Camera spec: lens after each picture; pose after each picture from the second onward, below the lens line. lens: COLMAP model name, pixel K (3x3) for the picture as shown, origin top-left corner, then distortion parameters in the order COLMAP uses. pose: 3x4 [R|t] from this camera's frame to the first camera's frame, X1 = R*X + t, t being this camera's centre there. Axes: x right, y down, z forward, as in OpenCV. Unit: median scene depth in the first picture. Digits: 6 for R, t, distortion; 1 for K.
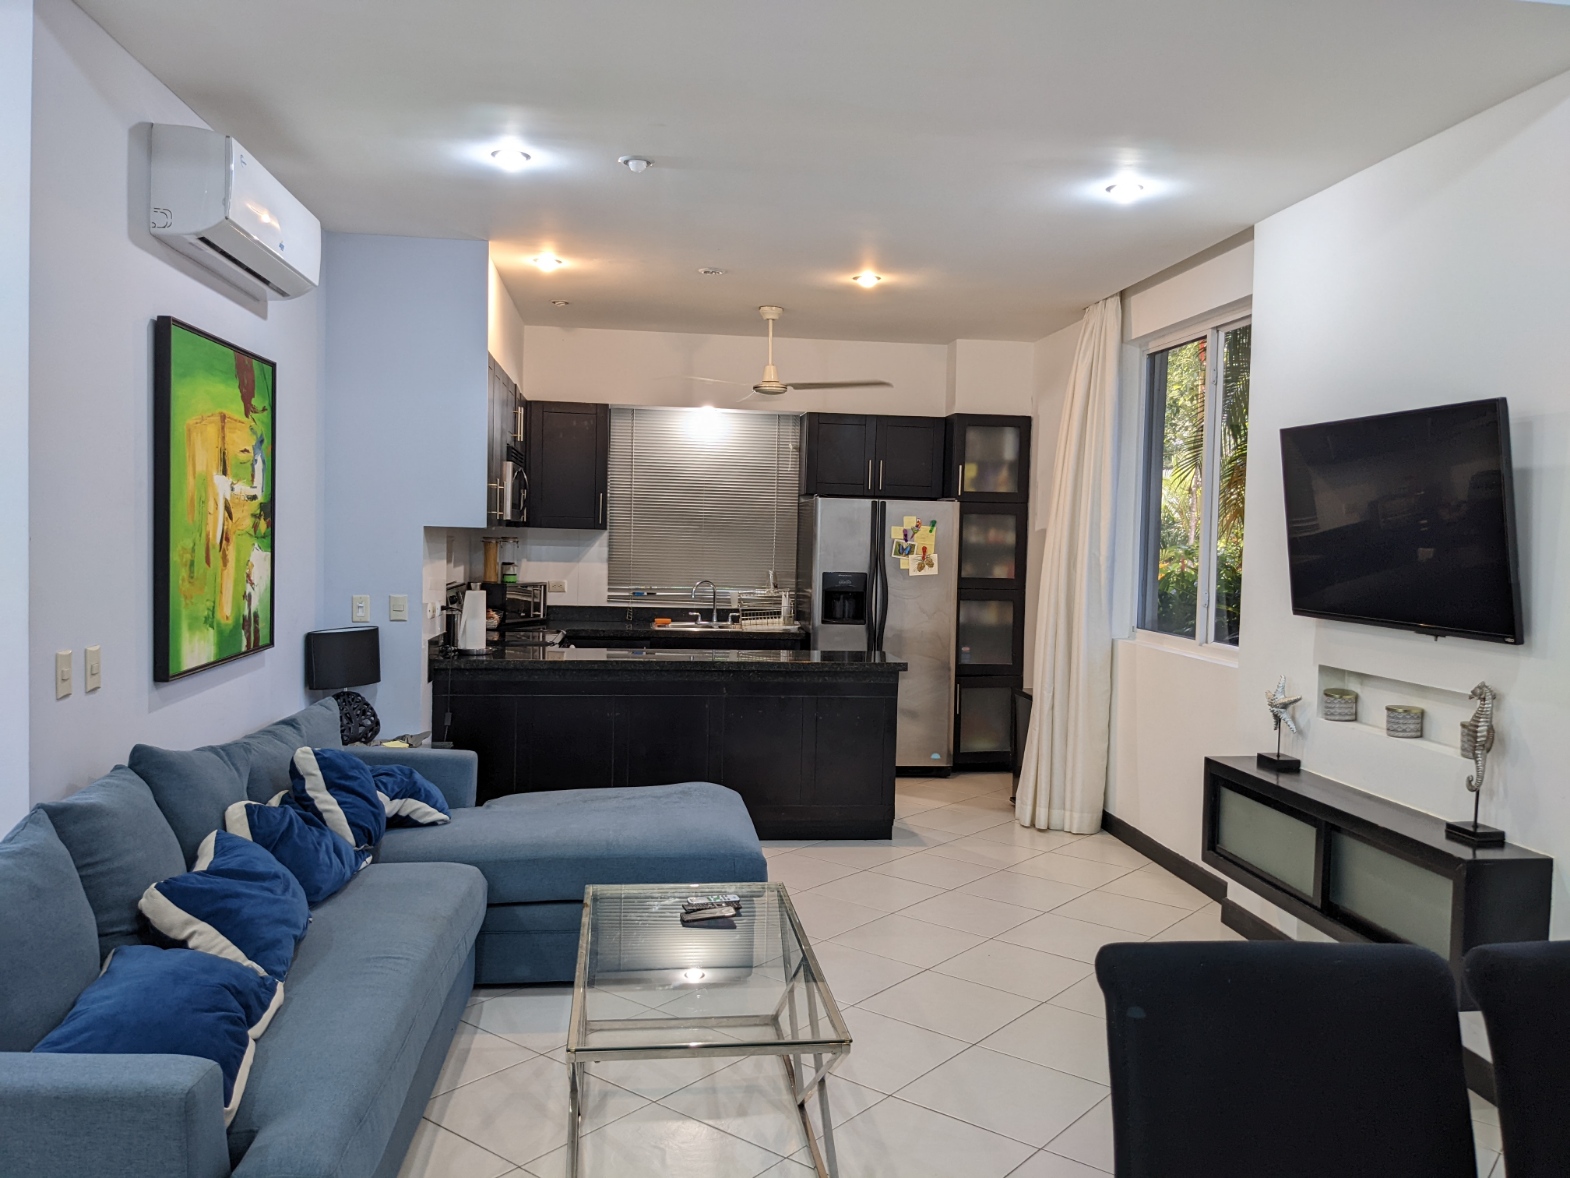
lens RADIAL K [[1262.6, 0, 780.6], [0, 1262.6, 593.9], [0, 0, 1]] dist [0.021004, -0.040116]
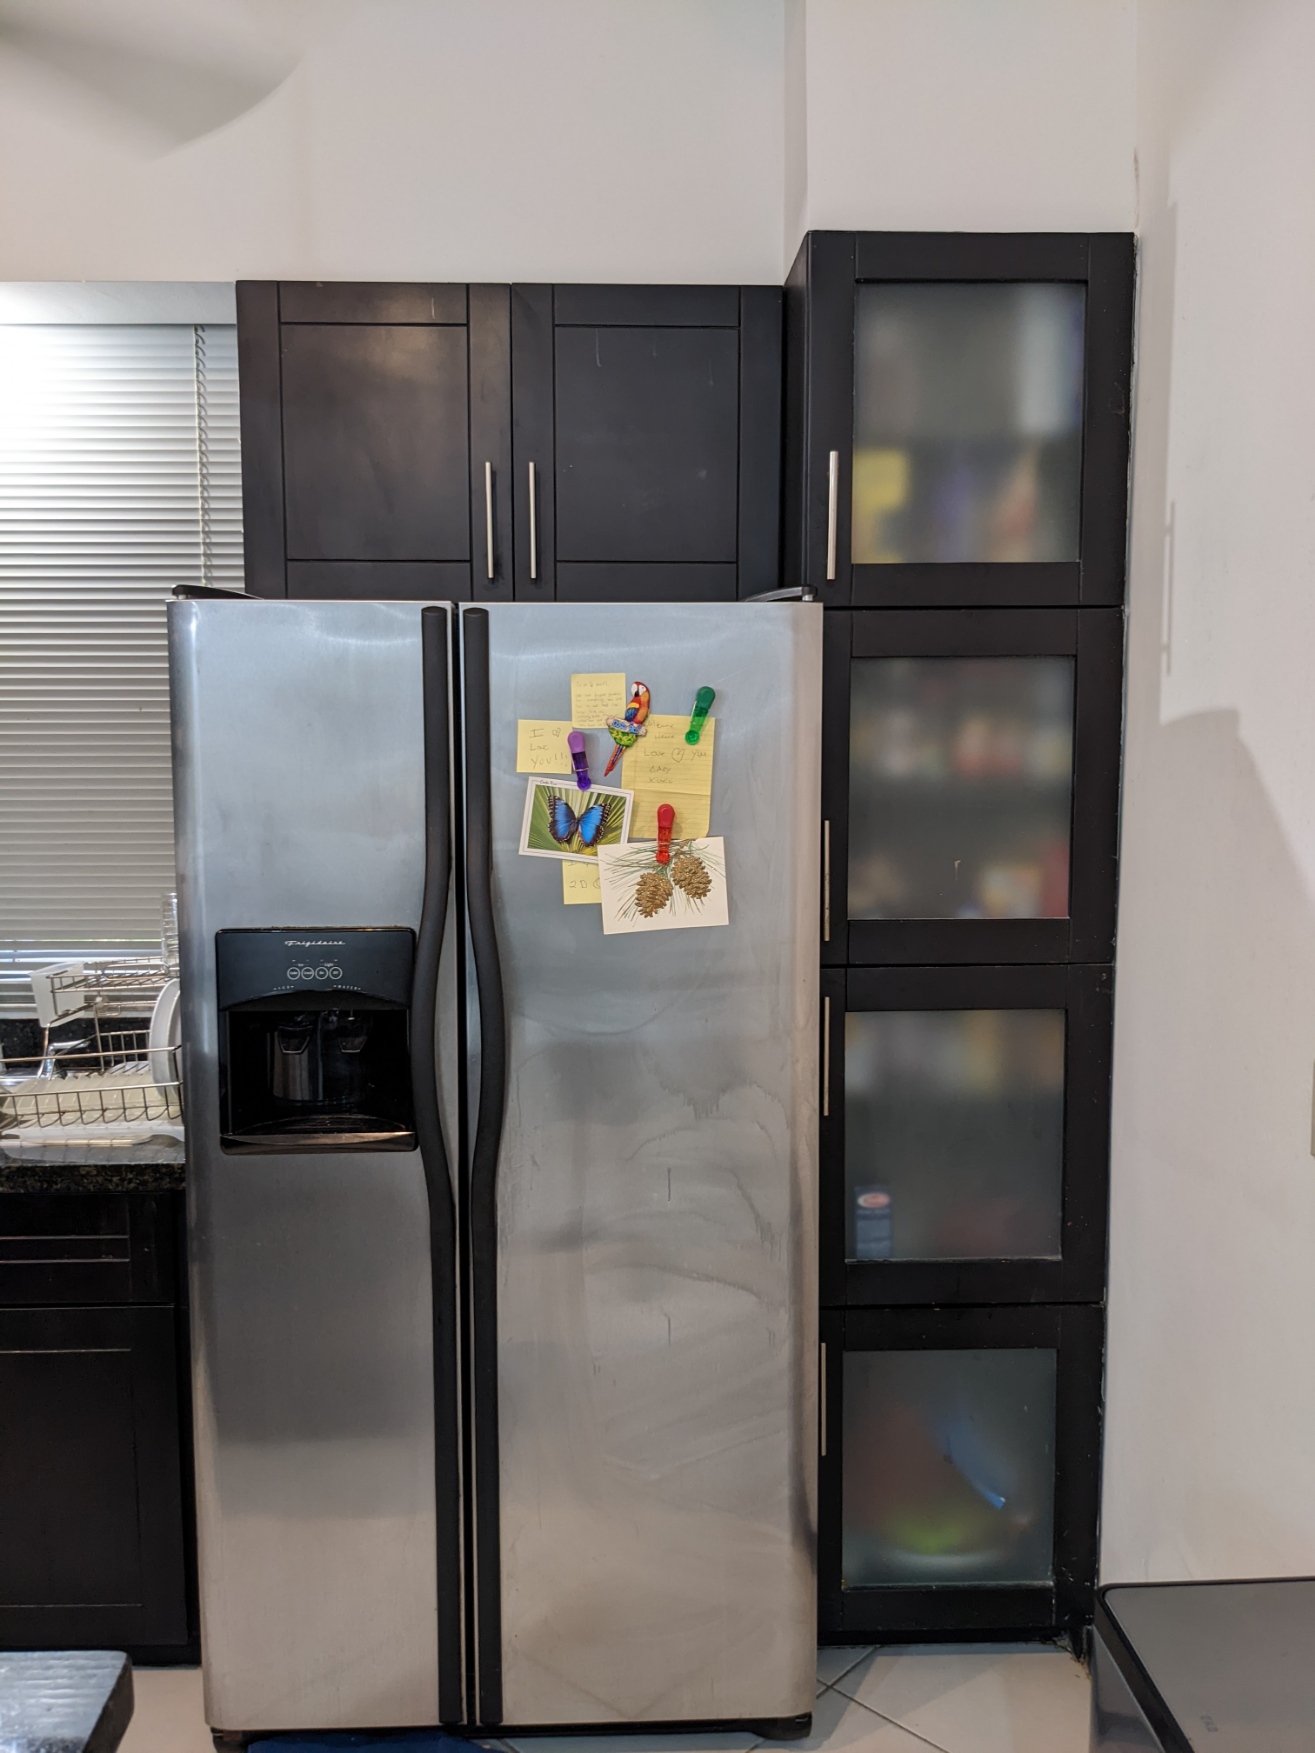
lens RADIAL K [[1409.8, 0, 655.4], [0, 1409.8, 869.0], [0, 0, 1]] dist [0.021004, -0.040116]
pose [[0.996519, -0.019295, -0.081104, 0.132441], [0.023604, 0.998341, 0.052516, -0.039475], [0.079957, -0.054248, 0.995321, 0.748257]]
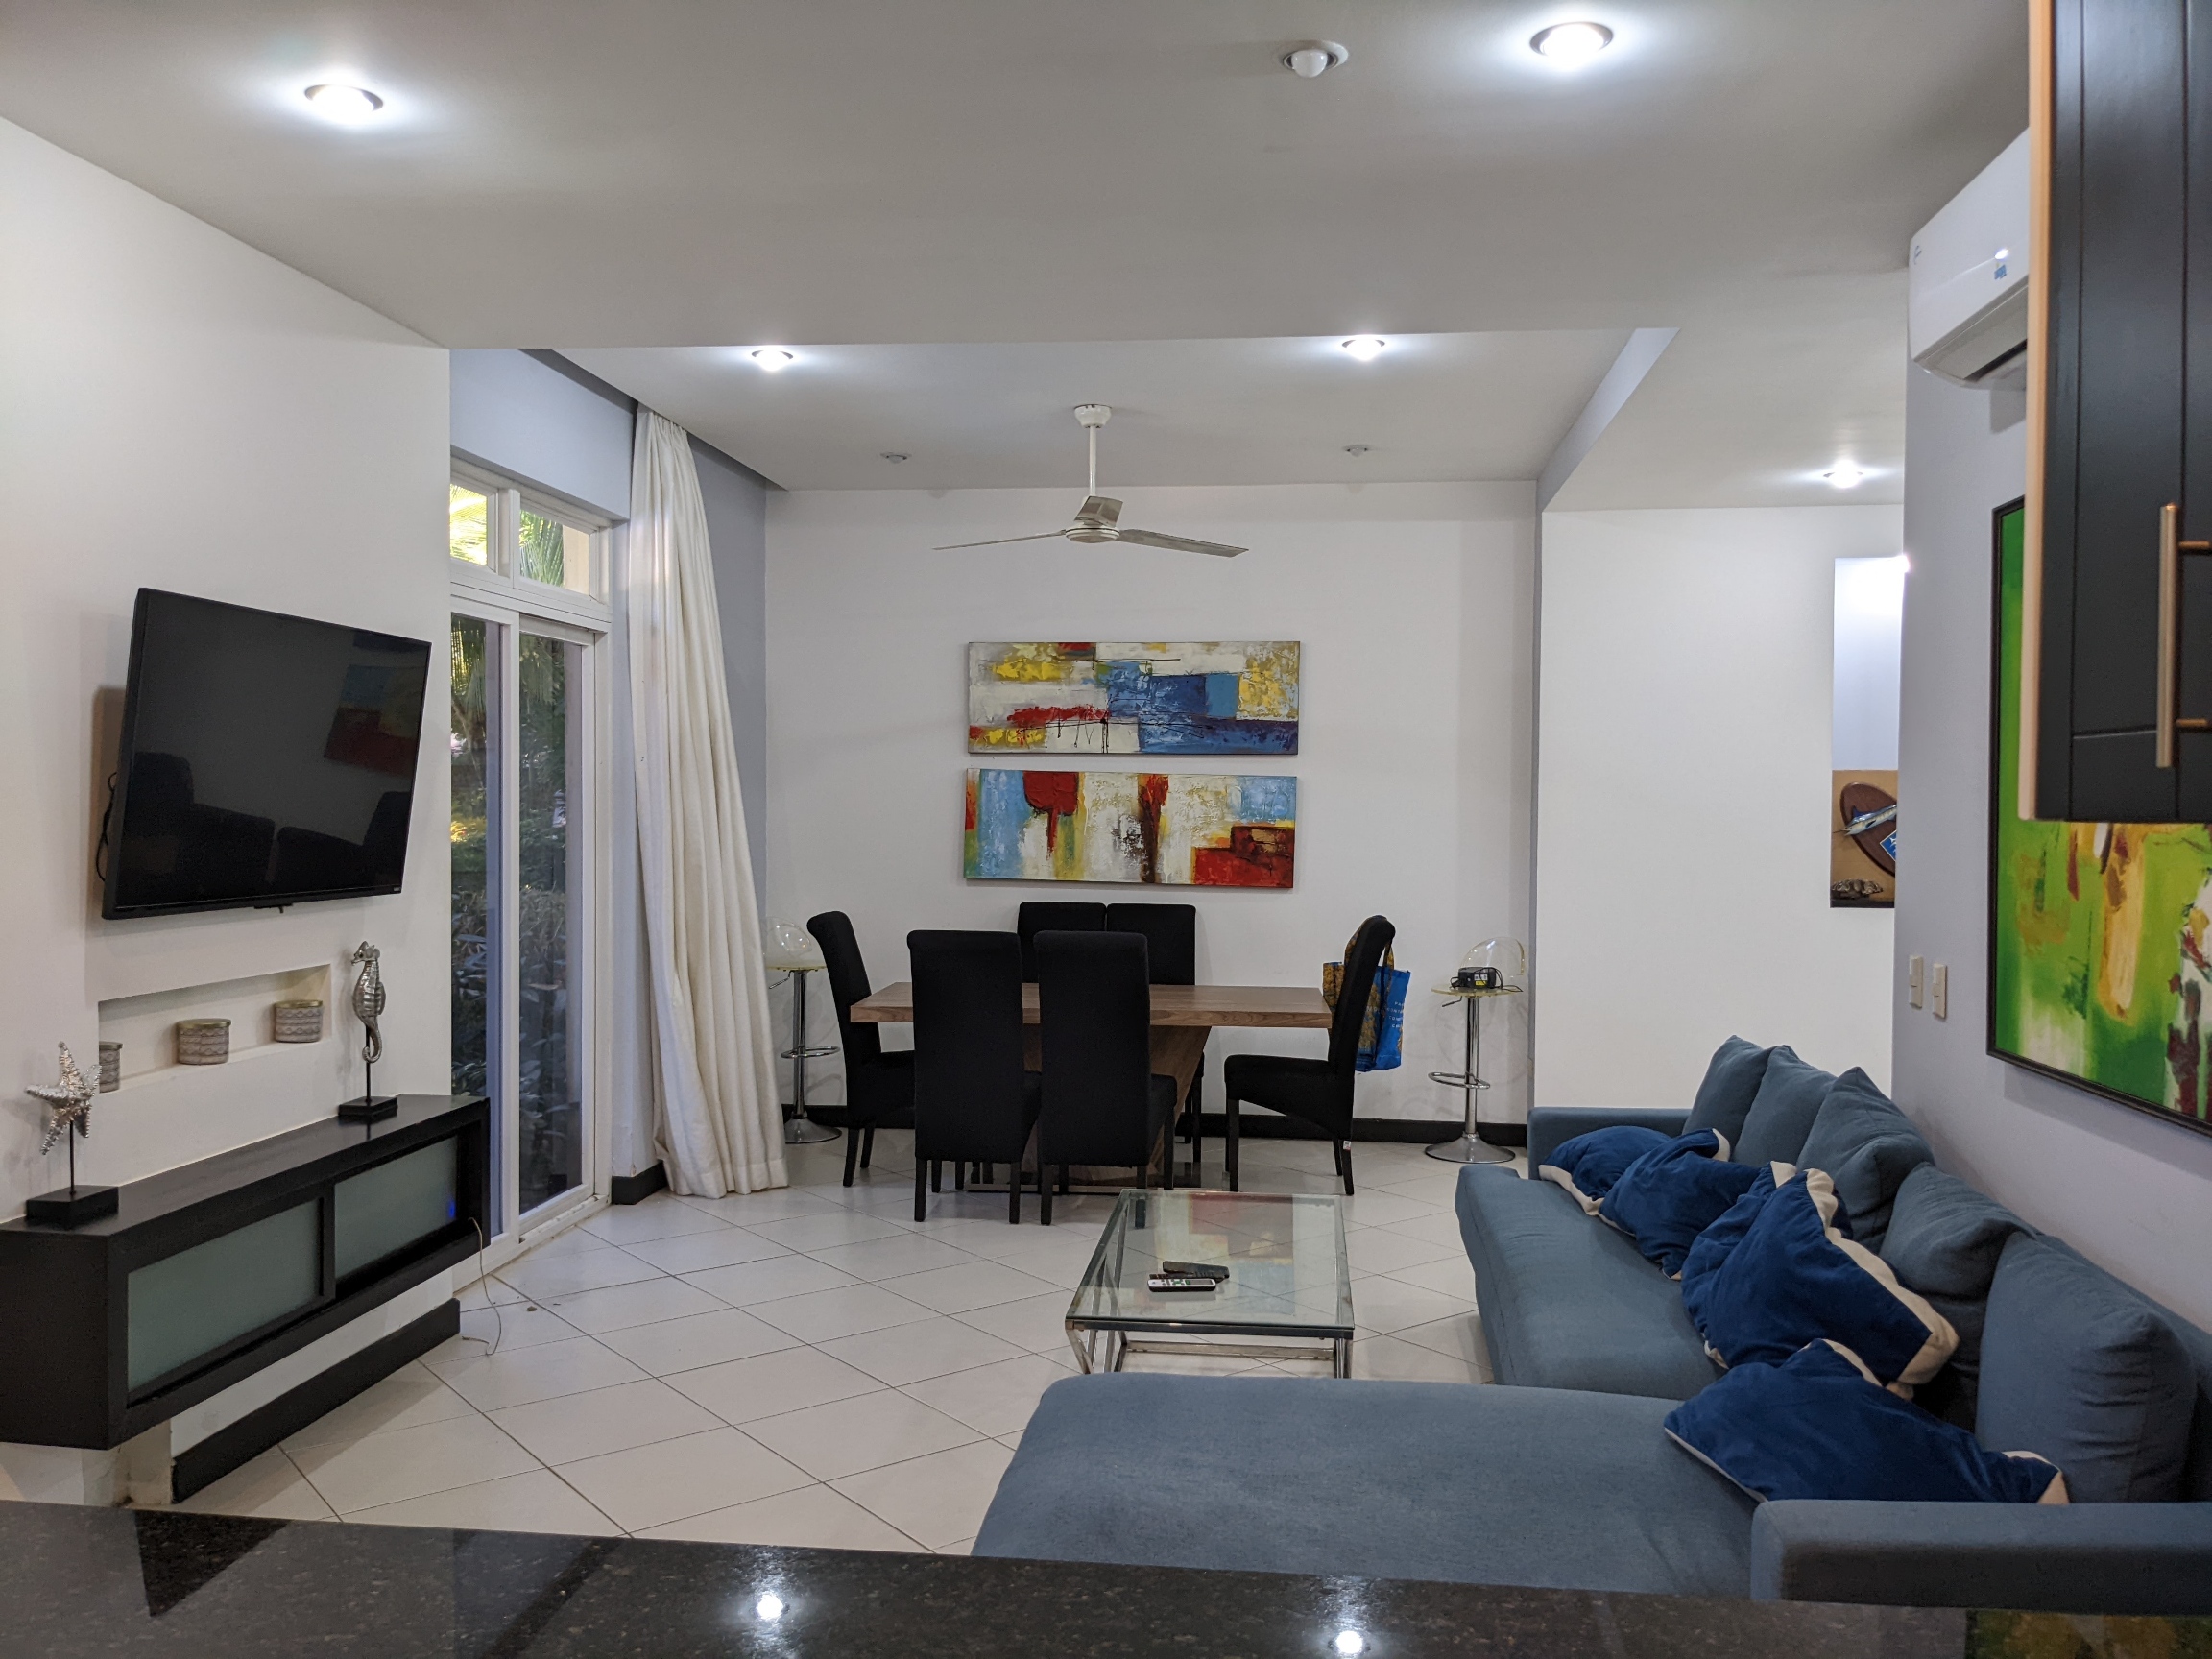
lens RADIAL K [[1778.9, 0, 1105.9], [0, 1778.9, 845.9], [0, 0, 1]] dist [0.021004, -0.040116]
pose [[-0.972620, -0.037189, 0.229407, -0.116000], [-0.019720, 0.996760, 0.077975, -0.049814], [-0.231564, 0.071316, -0.970202, 0.962820]]
